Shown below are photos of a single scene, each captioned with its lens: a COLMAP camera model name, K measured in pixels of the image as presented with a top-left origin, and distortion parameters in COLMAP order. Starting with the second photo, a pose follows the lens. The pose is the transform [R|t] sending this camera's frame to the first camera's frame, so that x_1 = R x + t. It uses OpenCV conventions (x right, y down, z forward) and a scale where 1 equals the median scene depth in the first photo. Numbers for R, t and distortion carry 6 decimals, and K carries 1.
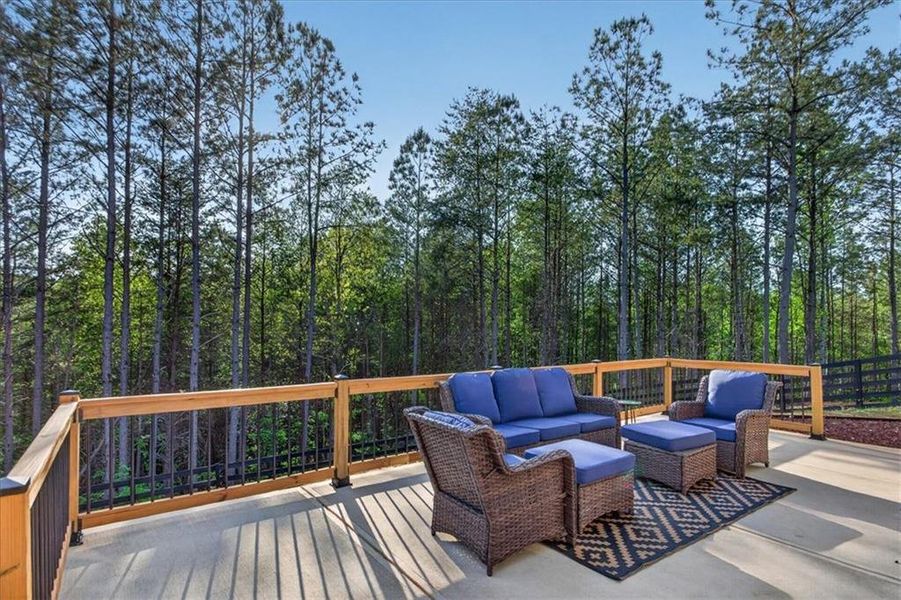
lens RADIAL K [[446.1, 0, 434.4], [0, 446.1, 336.8], [0, 0, 1]] dist [-0.018440, 0.000084]
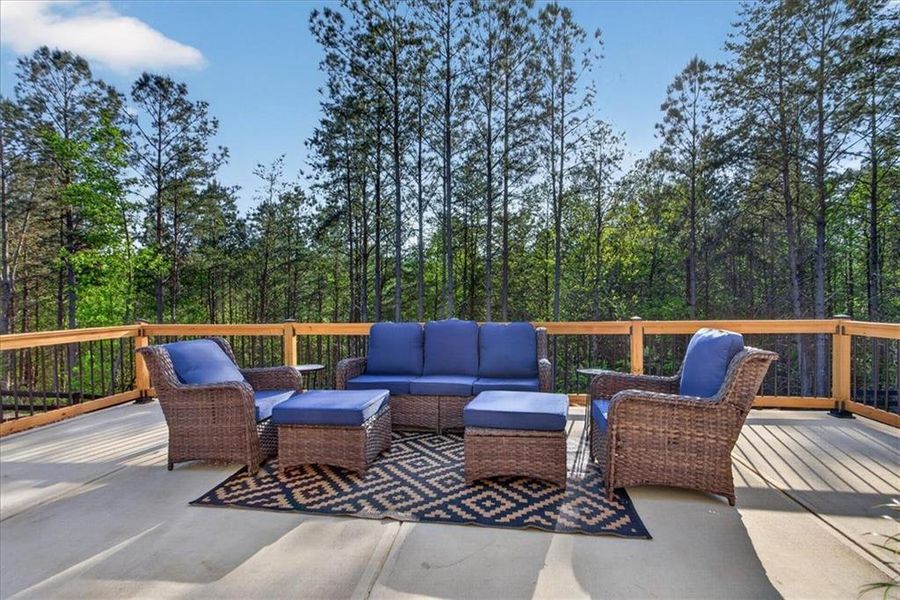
lens RADIAL K [[429.3, 0, 448.8], [0, 429.3, 302.3], [0, 0, 1]] dist [-0.014857, -0.000028]
pose [[0.731893, -0.013622, -0.681283, 1.040643], [0.011149, 0.999906, -0.008016, 0.047959], [0.681328, -0.001729, 0.731976, 0.436318]]
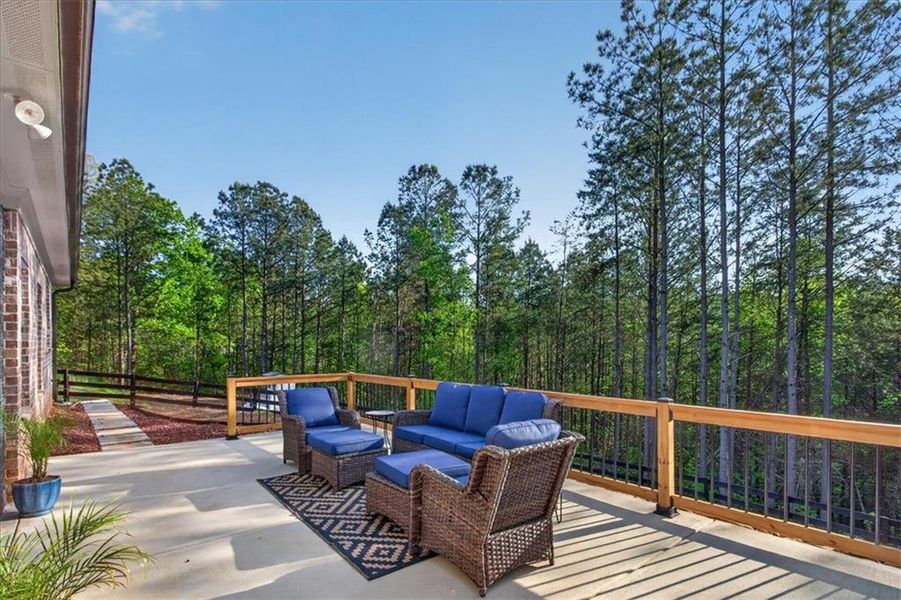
lens RADIAL K [[441.2, 0, 454.9], [0, 441.2, 327.1], [0, 0, 1]] dist [-0.003326, -0.000099]
pose [[0.086455, -0.049602, -0.995020, 1.596081], [-0.007938, 0.998694, -0.050475, -0.019542], [0.996224, 0.012262, 0.085948, 1.103544]]
